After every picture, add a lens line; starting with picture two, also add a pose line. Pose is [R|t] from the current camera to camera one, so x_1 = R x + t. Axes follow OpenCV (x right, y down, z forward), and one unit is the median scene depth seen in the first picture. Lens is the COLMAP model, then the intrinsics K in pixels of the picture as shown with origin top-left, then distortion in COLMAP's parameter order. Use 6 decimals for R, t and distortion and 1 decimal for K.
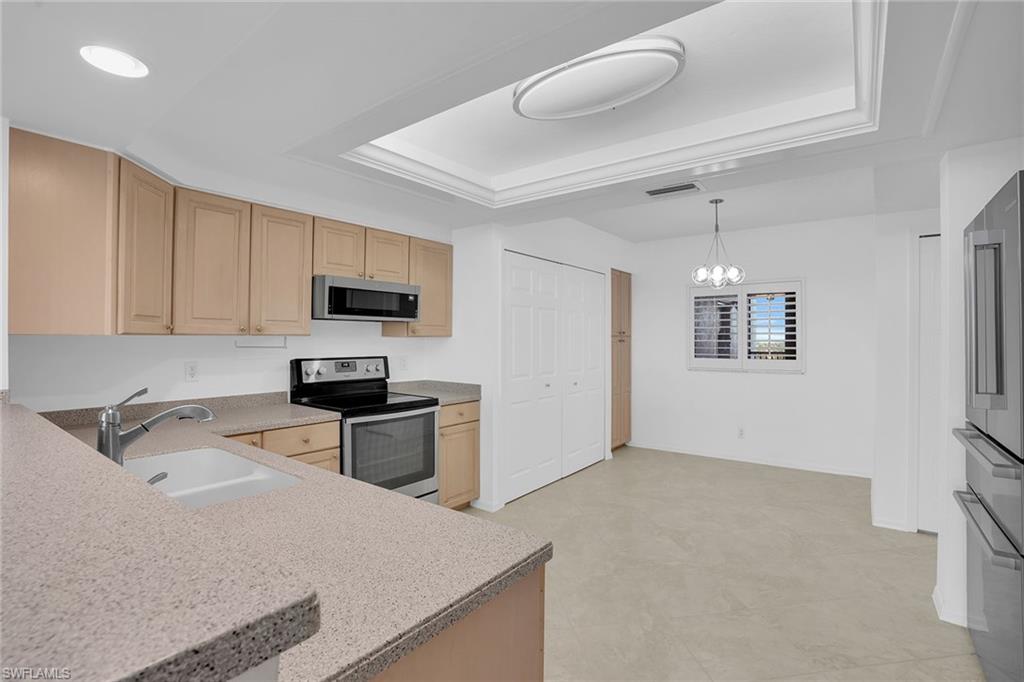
lens RADIAL K [[483.2, 0, 519.8], [0, 483.2, 333.0], [0, 0, 1]] dist [-0.052149, 0.016191]
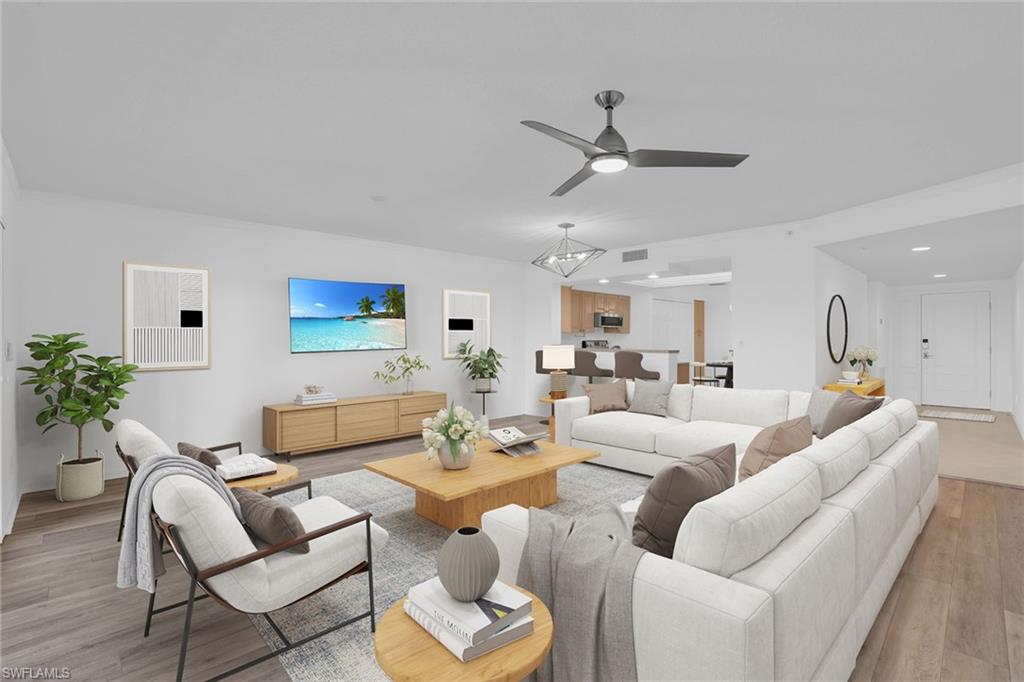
lens RADIAL K [[481.9, 0, 511.1], [0, 481.9, 342.4], [0, 0, 1]] dist [-0.000599, 0.000015]
pose [[0.984725, -0.011113, -0.173763, -0.377482], [0.013610, 0.999820, 0.013184, 0.021585], [0.173585, -0.015348, 0.984699, -1.953187]]
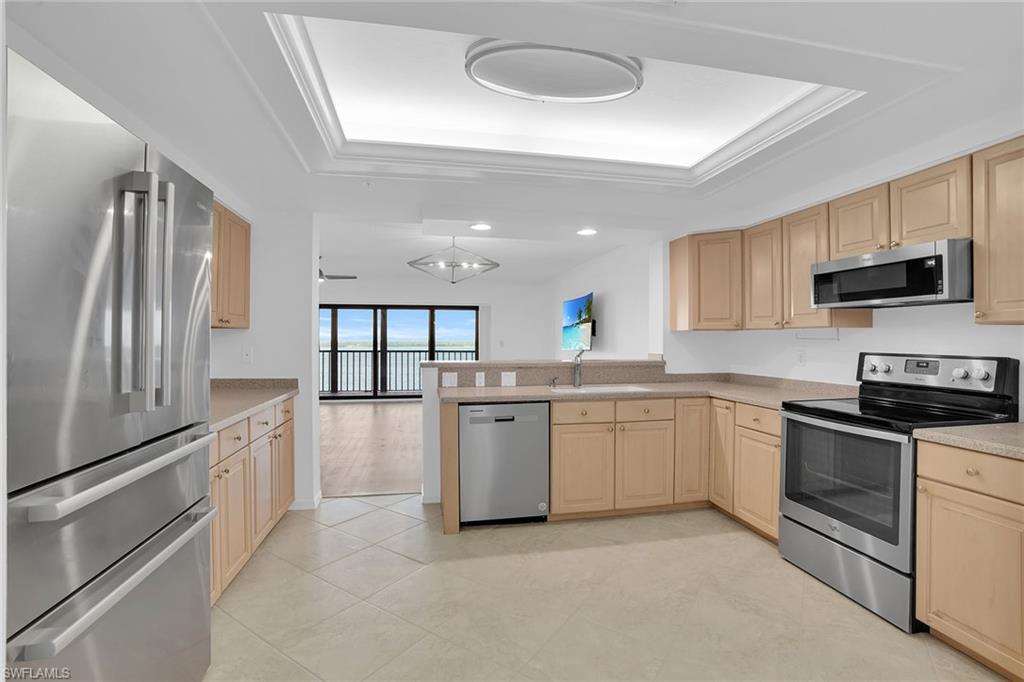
lens RADIAL K [[483.2, 0, 517.8], [0, 483.2, 340.4], [0, 0, 1]] dist [-0.052149, 0.016191]
pose [[-0.672193, -0.002858, -0.740370, 0.607425], [0.002848, 0.999975, -0.006445, 0.032030], [0.740371, -0.006441, -0.672168, 1.040063]]
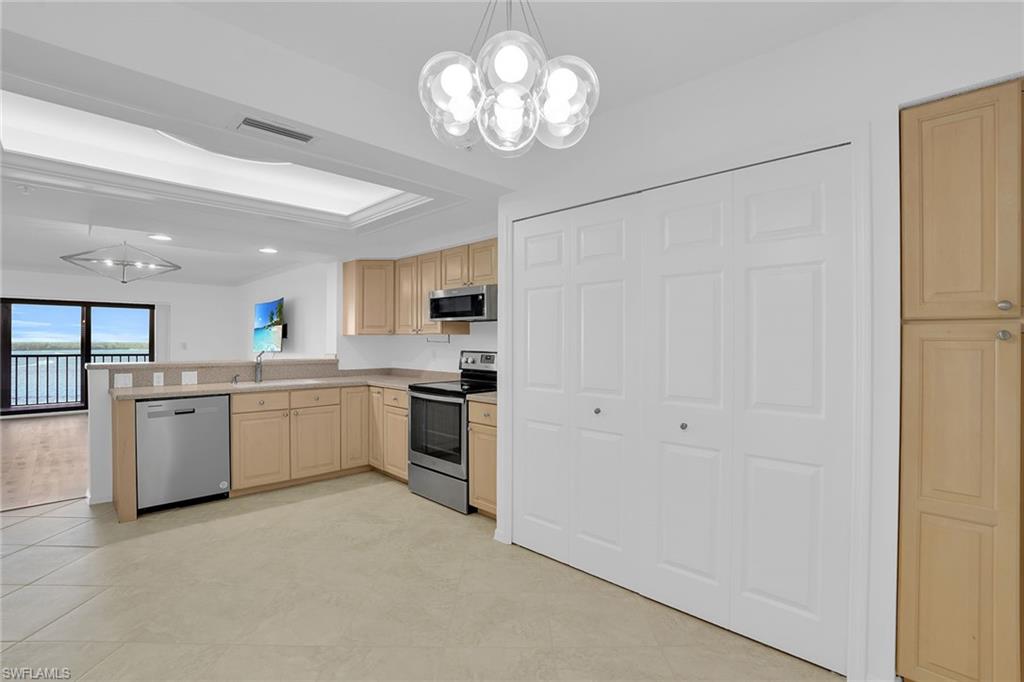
lens RADIAL K [[483.2, 0, 513.5], [0, 483.2, 339.7], [0, 0, 1]] dist [-0.052149, 0.016191]
pose [[-0.162620, -0.007297, -0.986662, 0.848800], [0.006274, 0.999945, -0.008430, 0.032174], [0.986669, -0.007561, -0.162565, 1.283193]]
